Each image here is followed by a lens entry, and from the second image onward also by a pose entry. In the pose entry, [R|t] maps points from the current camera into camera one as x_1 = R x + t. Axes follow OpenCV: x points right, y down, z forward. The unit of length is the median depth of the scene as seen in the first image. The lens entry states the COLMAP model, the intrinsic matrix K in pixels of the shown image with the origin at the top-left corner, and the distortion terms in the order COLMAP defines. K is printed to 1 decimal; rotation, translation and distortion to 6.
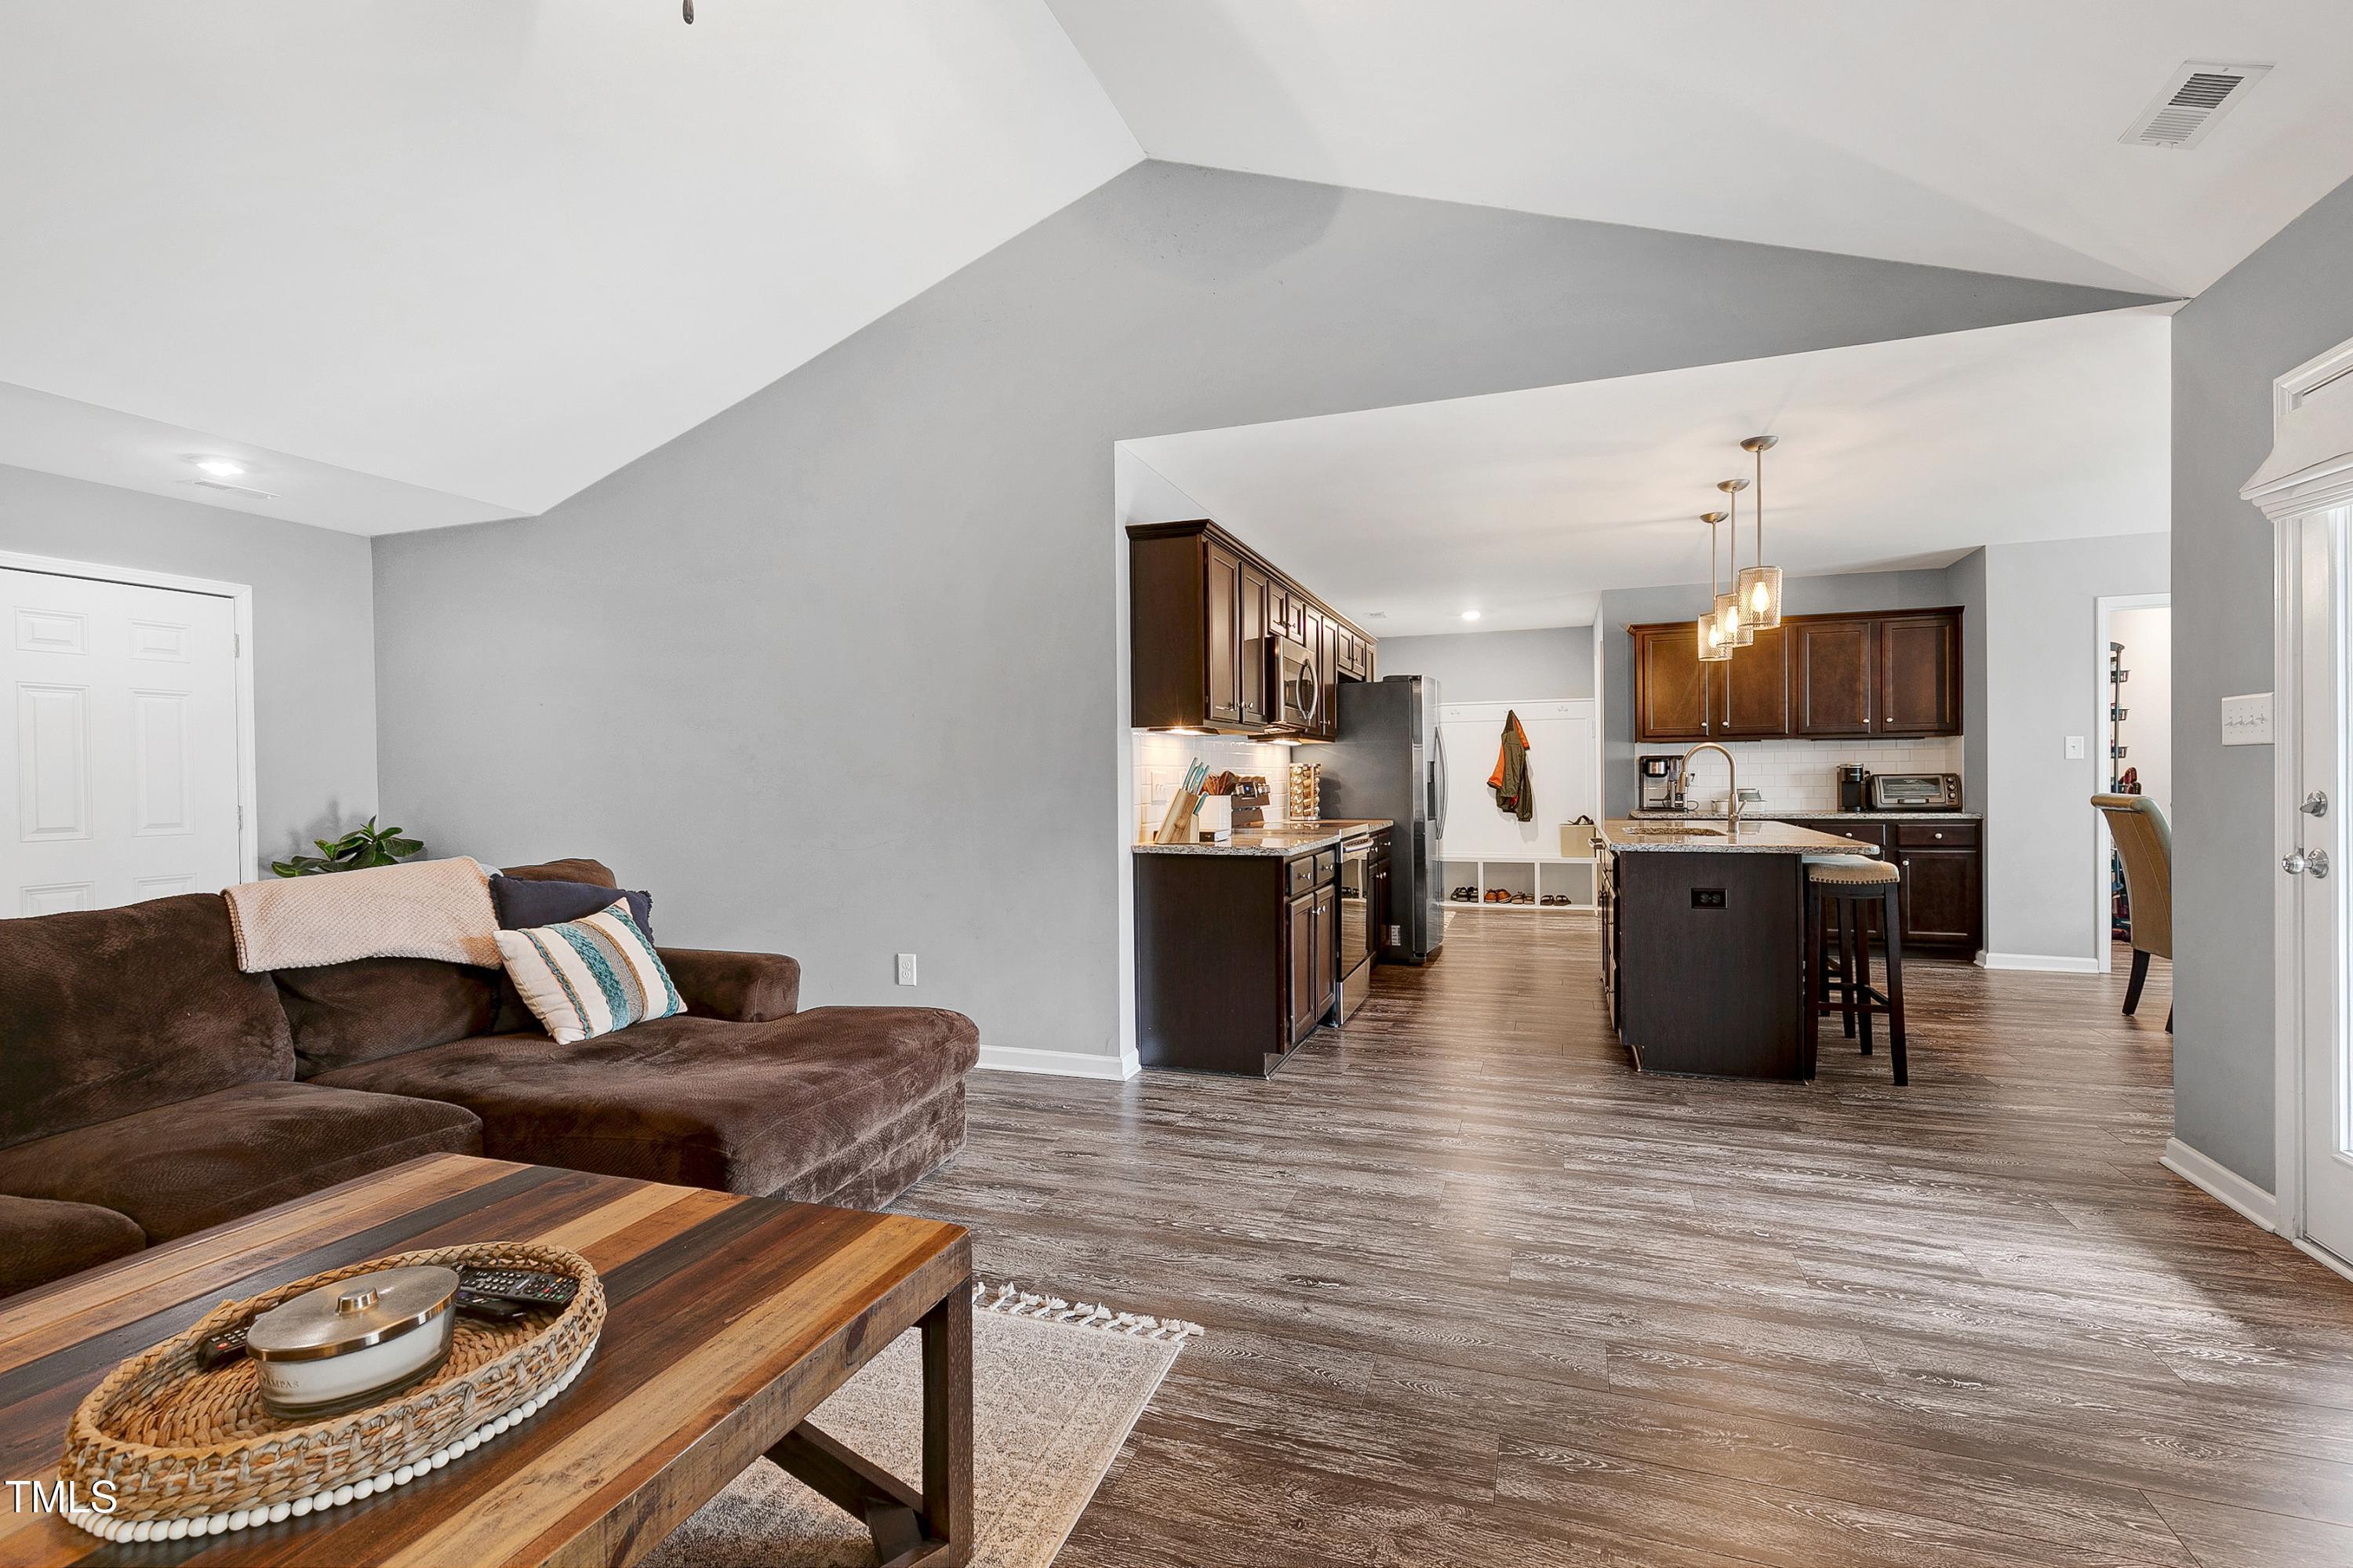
lens RADIAL K [[1072.3, 0, 1173.8], [0, 1072.3, 784.8], [0, 0, 1]] dist [0.010441, -0.002462]
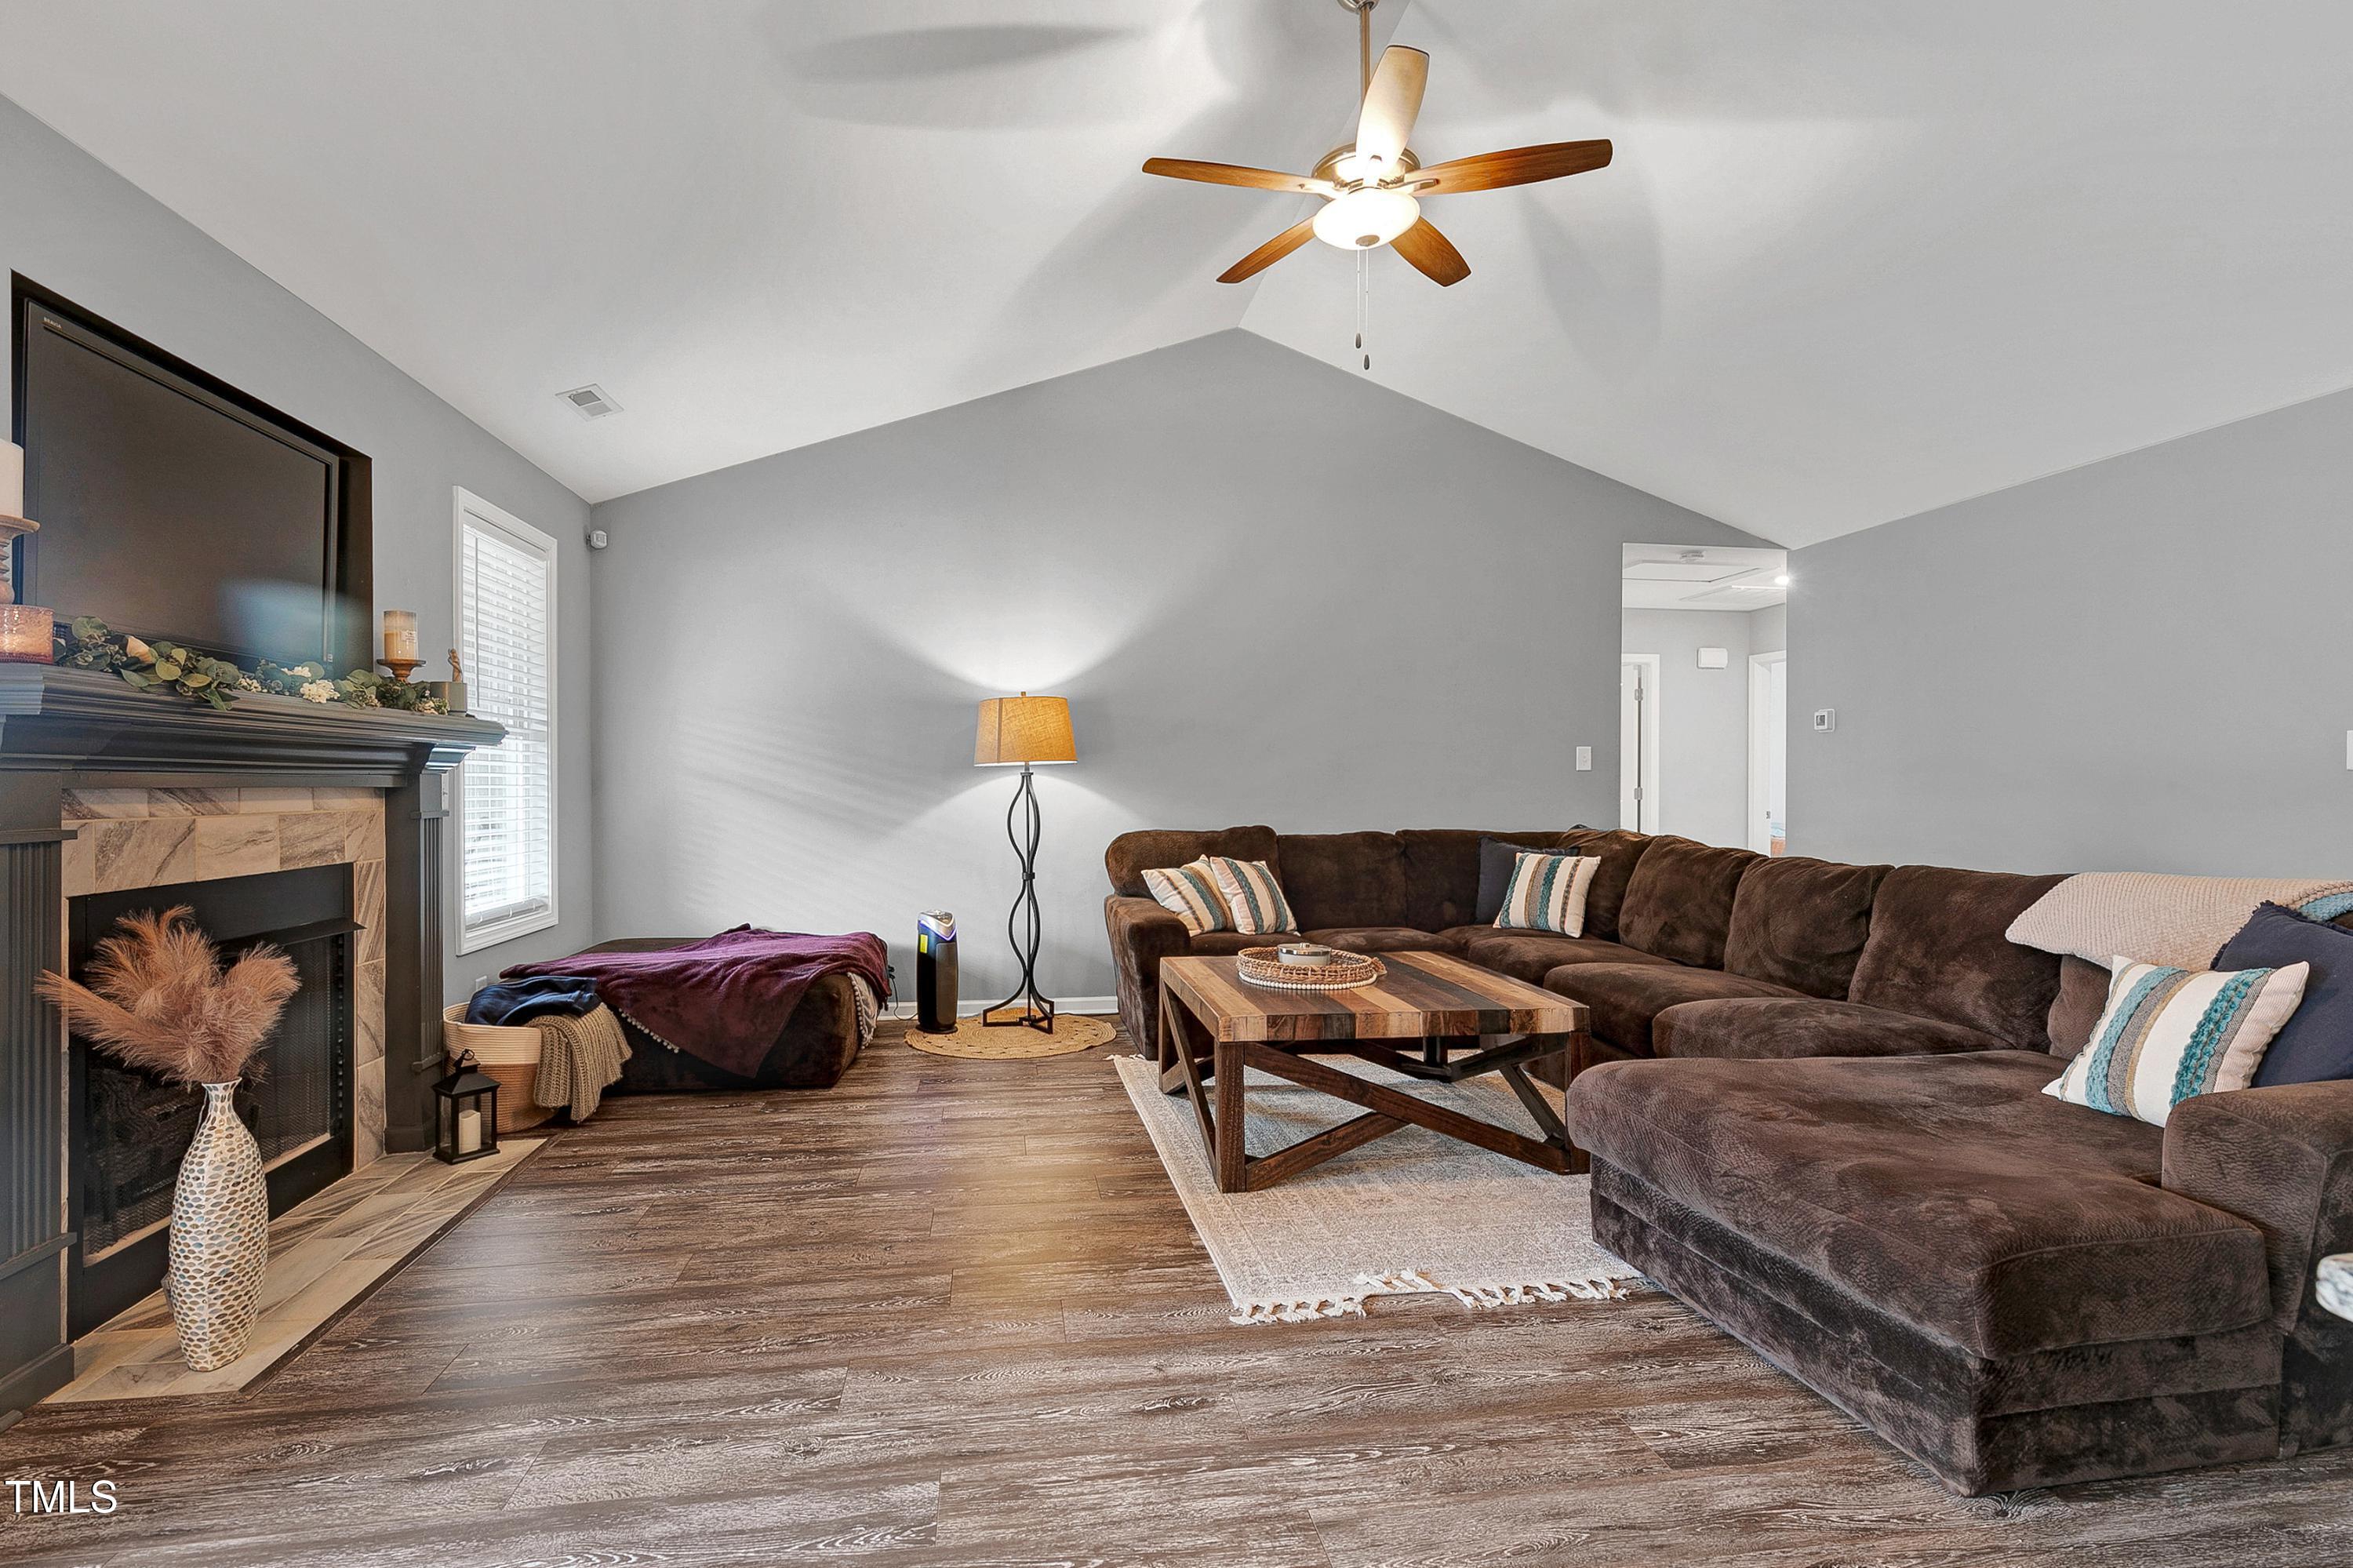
lens RADIAL K [[1121.4, 0, 1162.5], [0, 1121.4, 793.4], [0, 0, 1]] dist [0.008037, -0.001175]
pose [[-0.880435, 0.016594, -0.473877, 0.316750], [0.005481, 0.999677, 0.024824, -0.011502], [0.474136, 0.019259, -0.880241, 1.029834]]
